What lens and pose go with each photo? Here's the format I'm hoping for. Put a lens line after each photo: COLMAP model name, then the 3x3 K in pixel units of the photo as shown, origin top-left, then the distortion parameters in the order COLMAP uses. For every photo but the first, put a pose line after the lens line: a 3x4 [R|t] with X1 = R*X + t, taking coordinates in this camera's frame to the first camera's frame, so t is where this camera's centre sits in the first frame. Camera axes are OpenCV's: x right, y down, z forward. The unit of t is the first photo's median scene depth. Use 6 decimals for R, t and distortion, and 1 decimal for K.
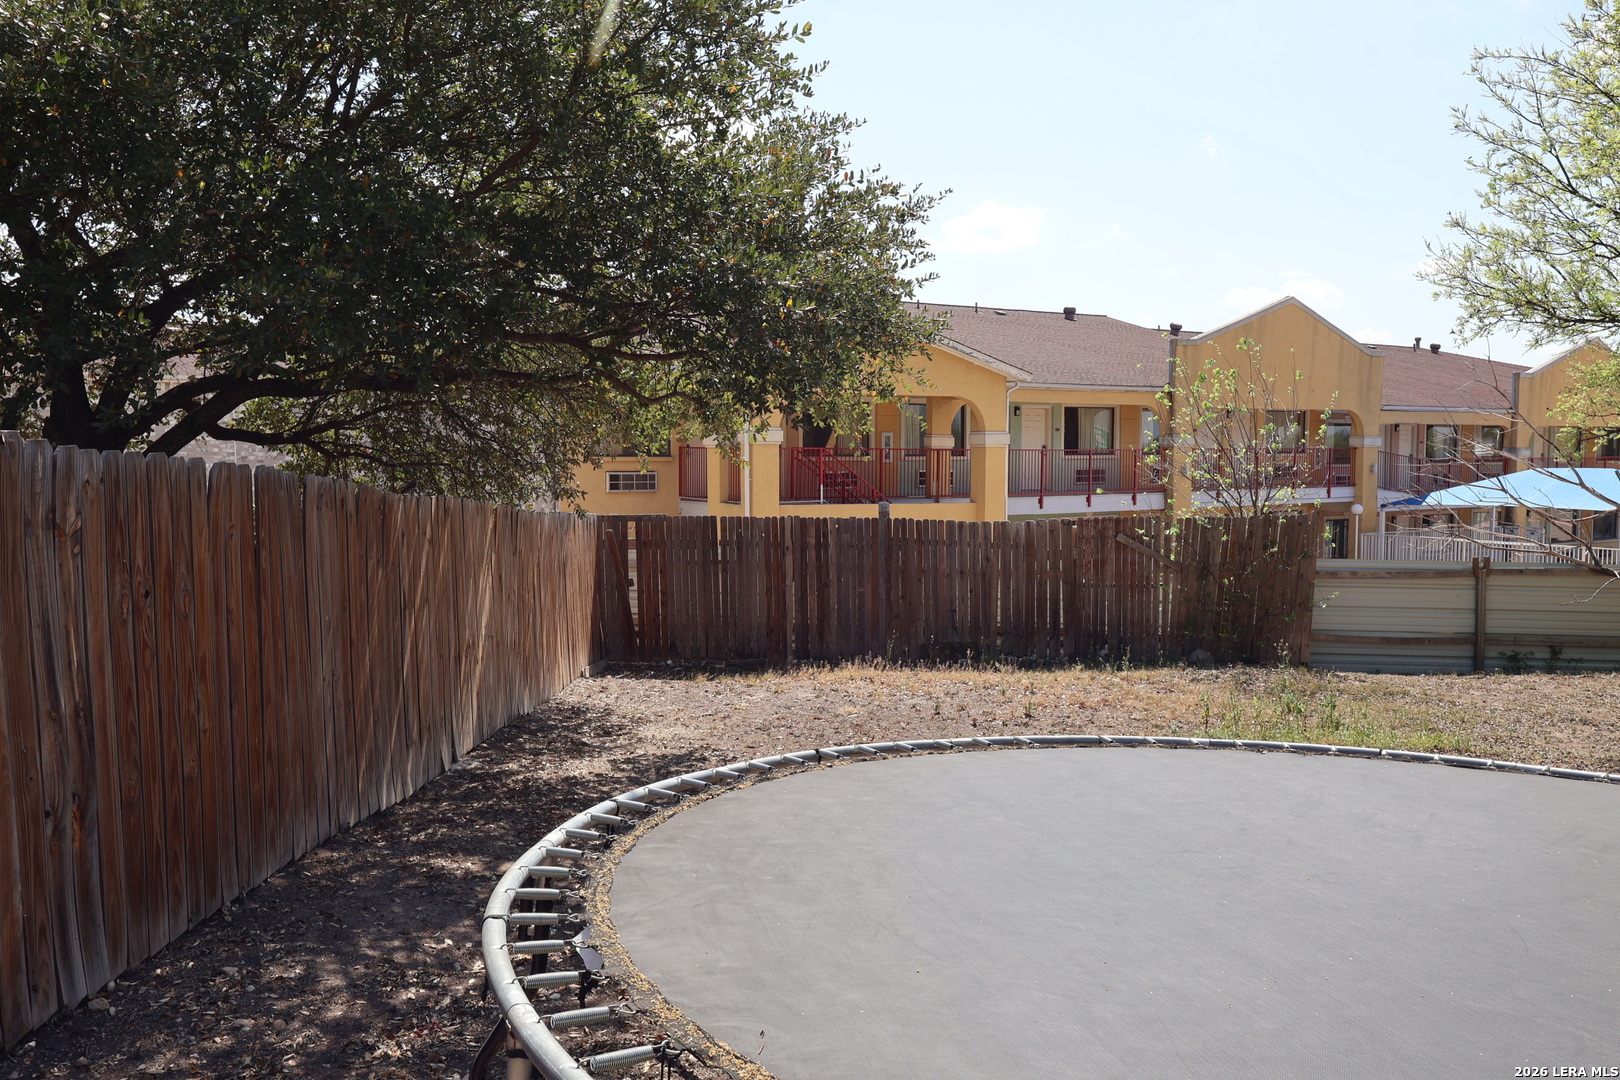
lens RADIAL K [[1310.9, 0, 810.0], [0, 1310.9, 540.0], [0, 0, 1]] dist [0.004489, 0.005416]
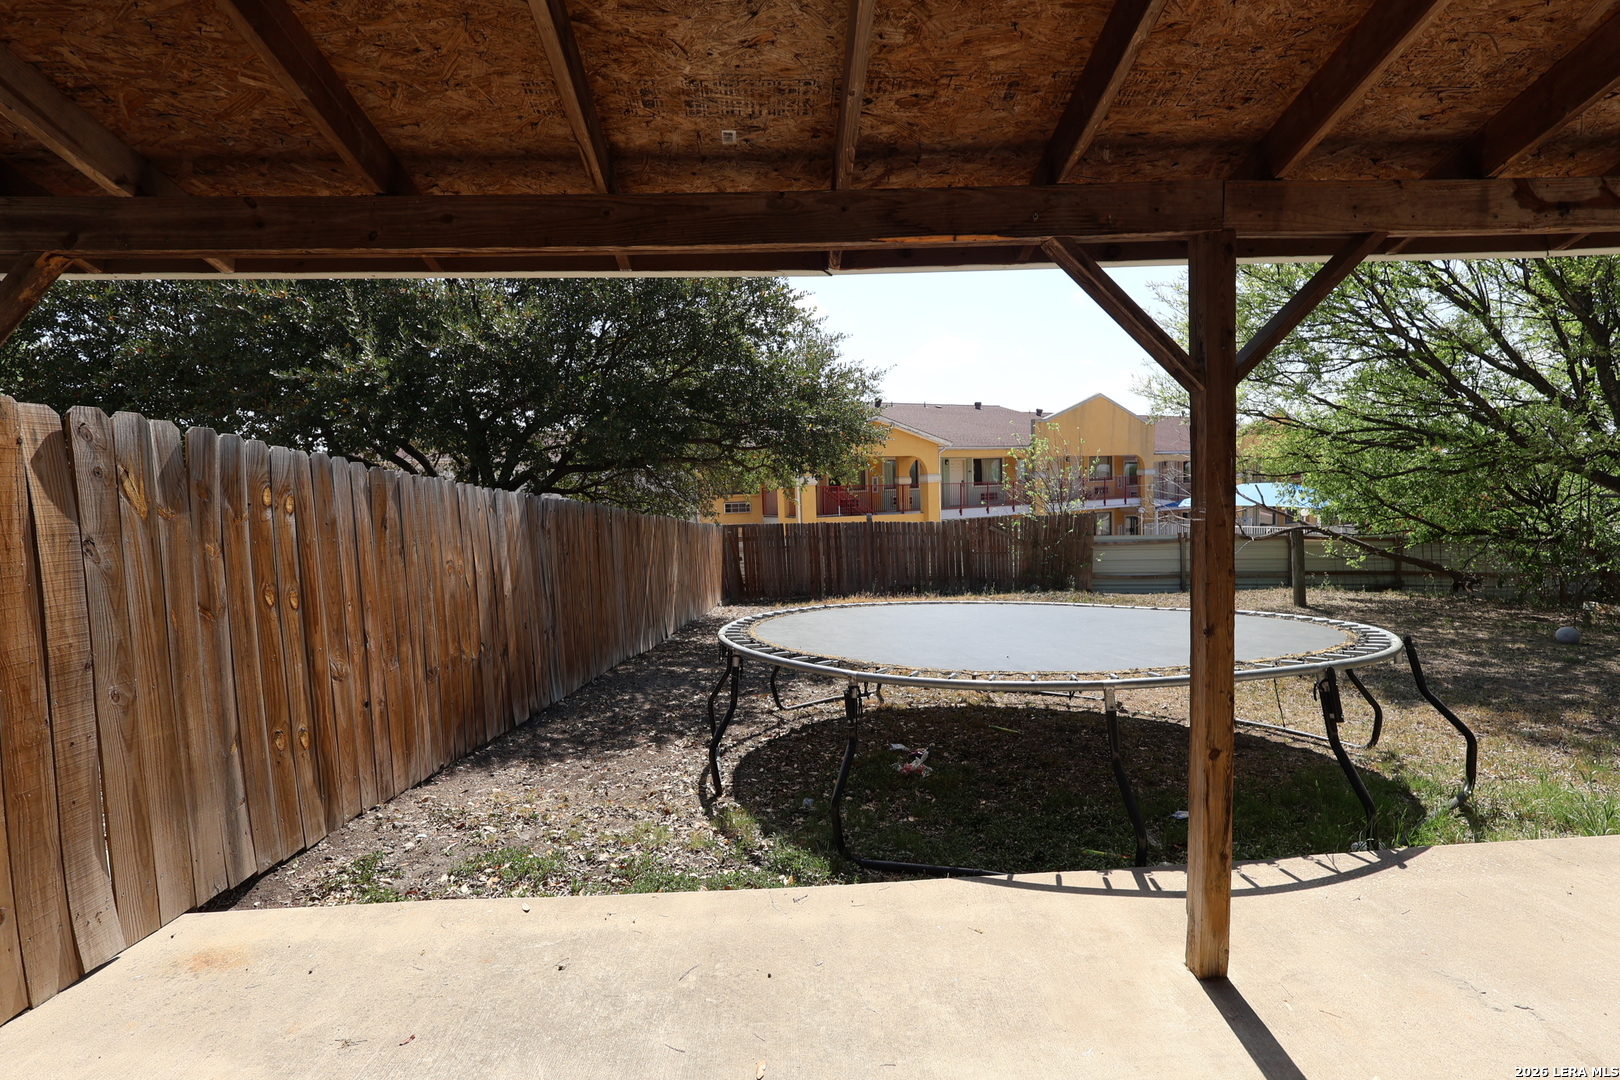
lens RADIAL K [[767.5, 0, 809.1], [0, 767.5, 525.1], [0, 0, 1]] dist [0.000460, -0.000068]
pose [[0.998802, -0.031804, -0.037190, 0.009852], [0.031091, 0.999324, -0.019620, 0.008027], [0.037789, 0.018440, 0.999116, -0.143528]]
